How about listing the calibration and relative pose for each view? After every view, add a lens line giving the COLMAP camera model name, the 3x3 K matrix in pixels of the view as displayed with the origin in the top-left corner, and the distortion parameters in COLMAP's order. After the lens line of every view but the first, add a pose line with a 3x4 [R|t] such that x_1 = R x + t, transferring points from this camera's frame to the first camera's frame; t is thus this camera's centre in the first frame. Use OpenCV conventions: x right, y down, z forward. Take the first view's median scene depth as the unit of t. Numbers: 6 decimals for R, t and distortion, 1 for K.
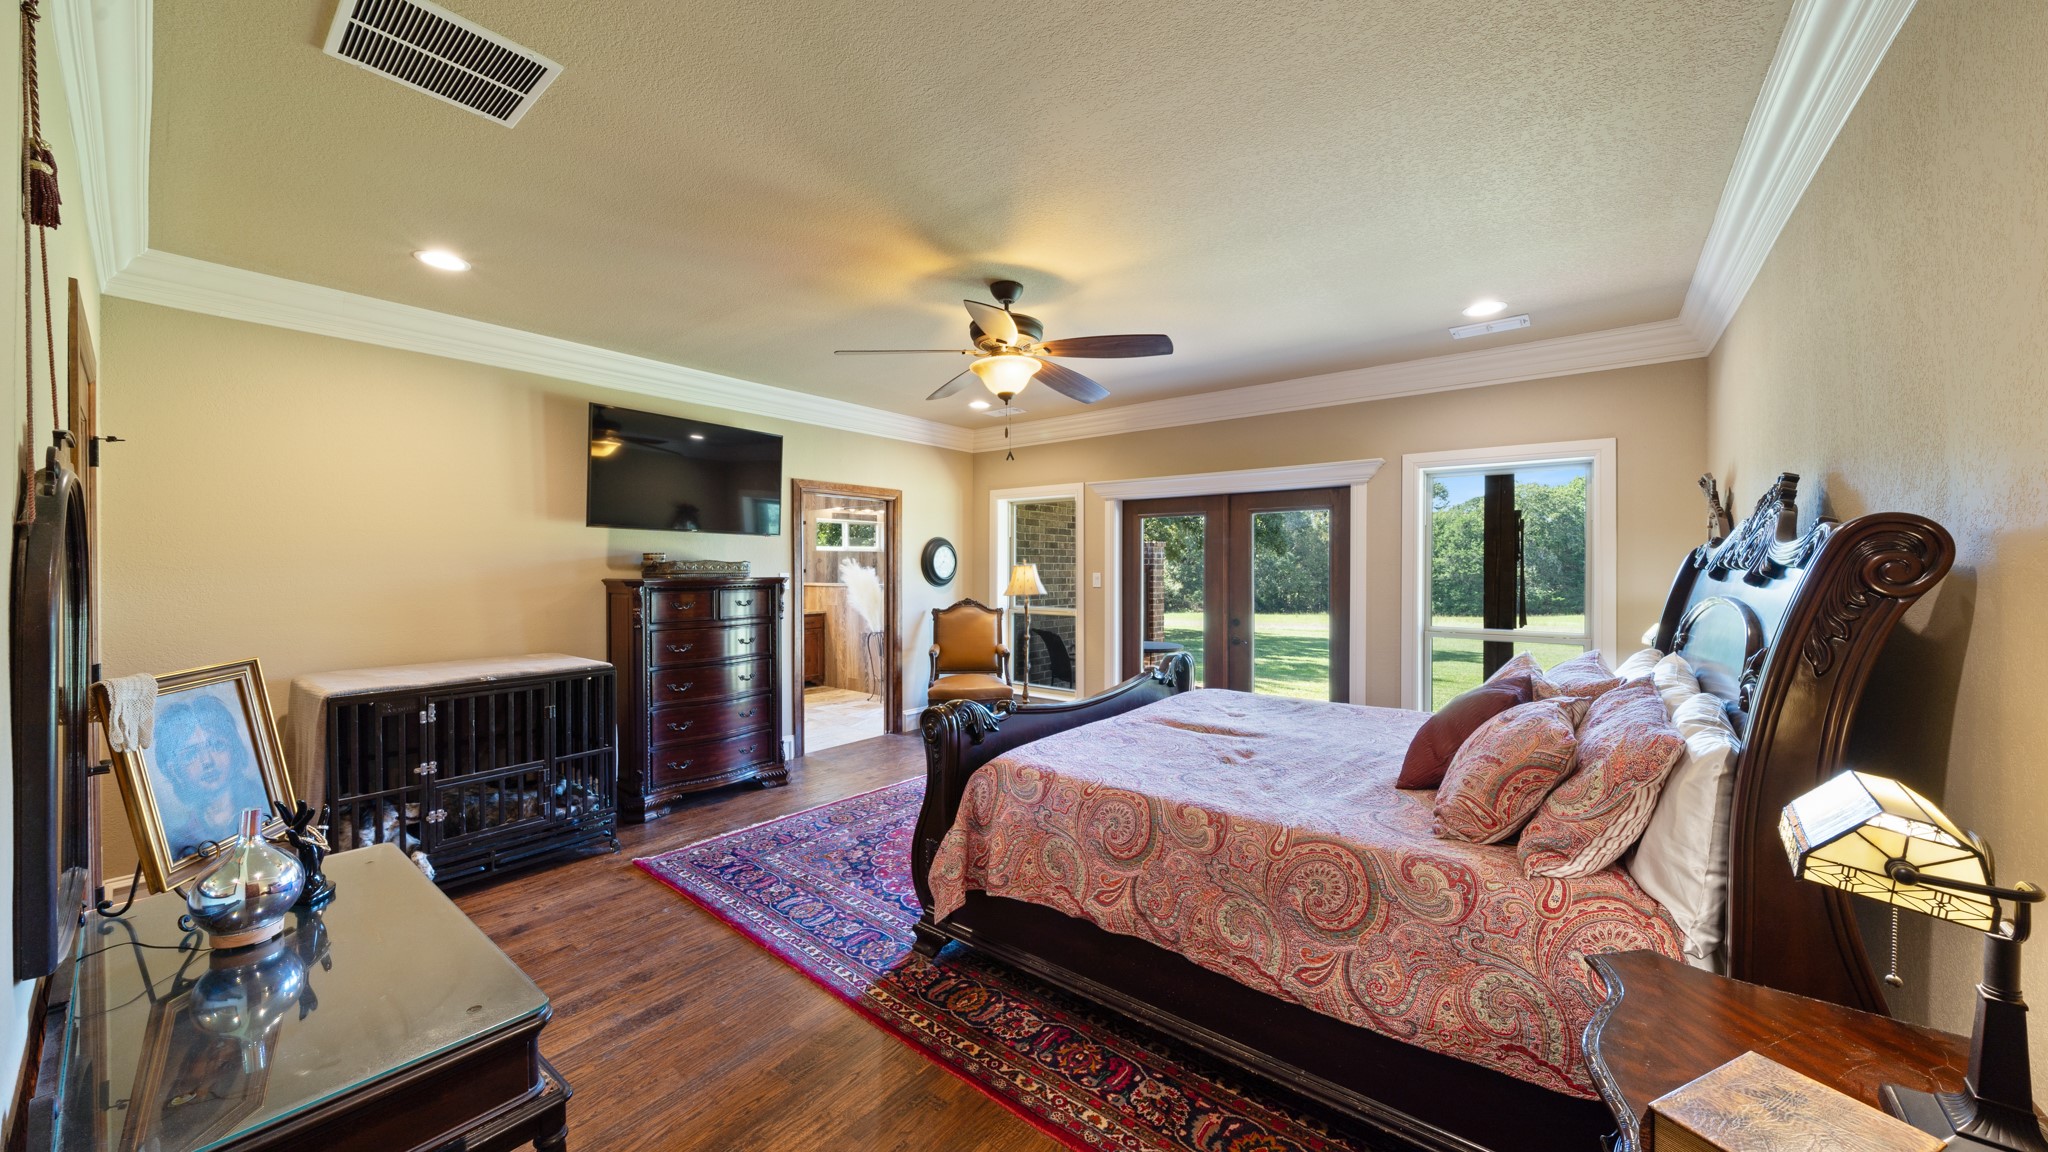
lens RADIAL K [[723.0, 0, 1025.0], [0, 723.0, 573.0], [0, 0, 1]] dist [-0.007006, -0.000014]
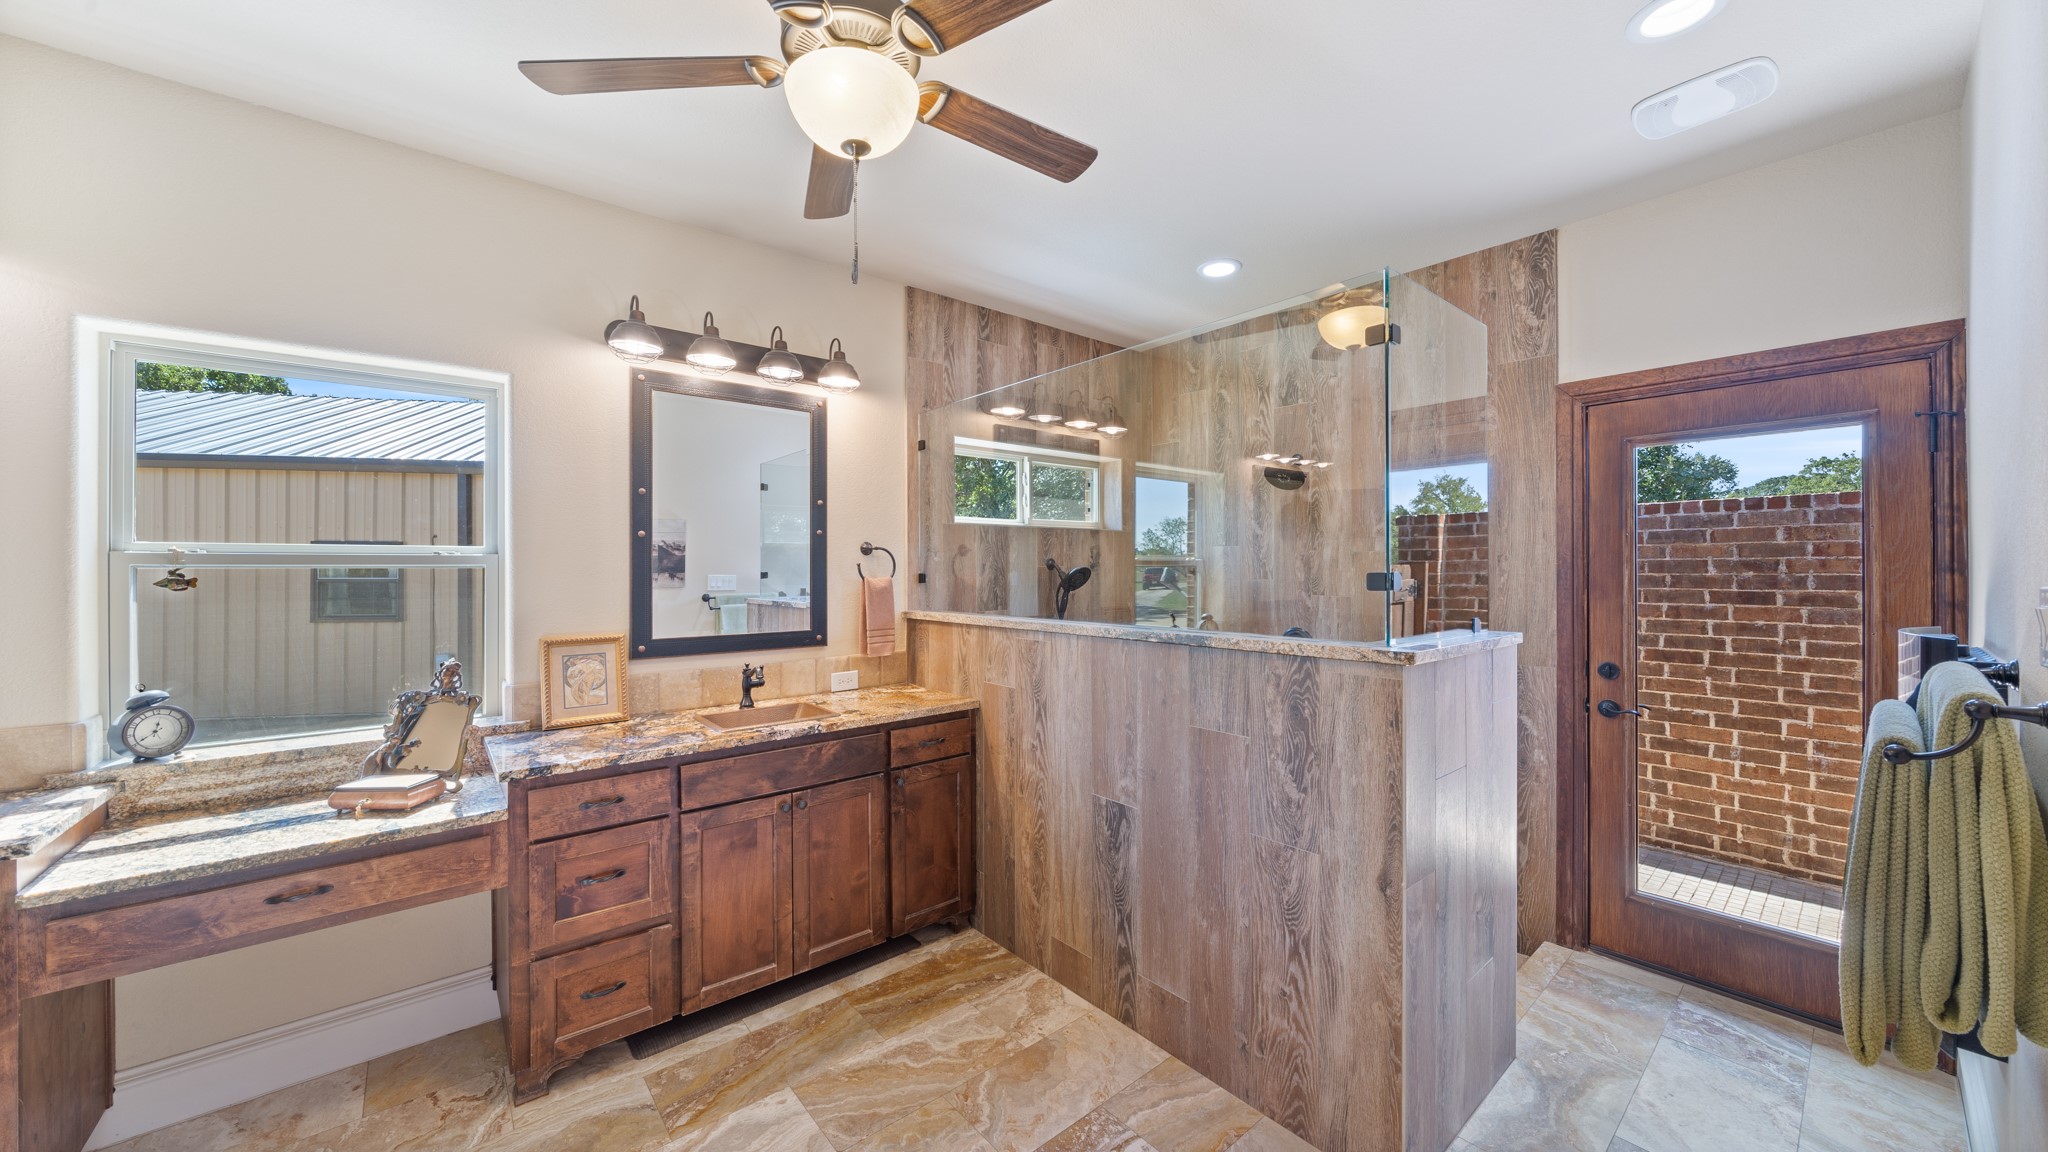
lens RADIAL K [[728.5, 0, 1015.7], [0, 728.5, 577.4], [0, 0, 1]] dist [-0.008320, -0.000021]
pose [[0.978207, 0.000396, -0.207632, -0.194737], [0.000641, 0.999988, 0.004923, -0.005491], [0.207632, -0.004949, 0.978195, 0.693243]]
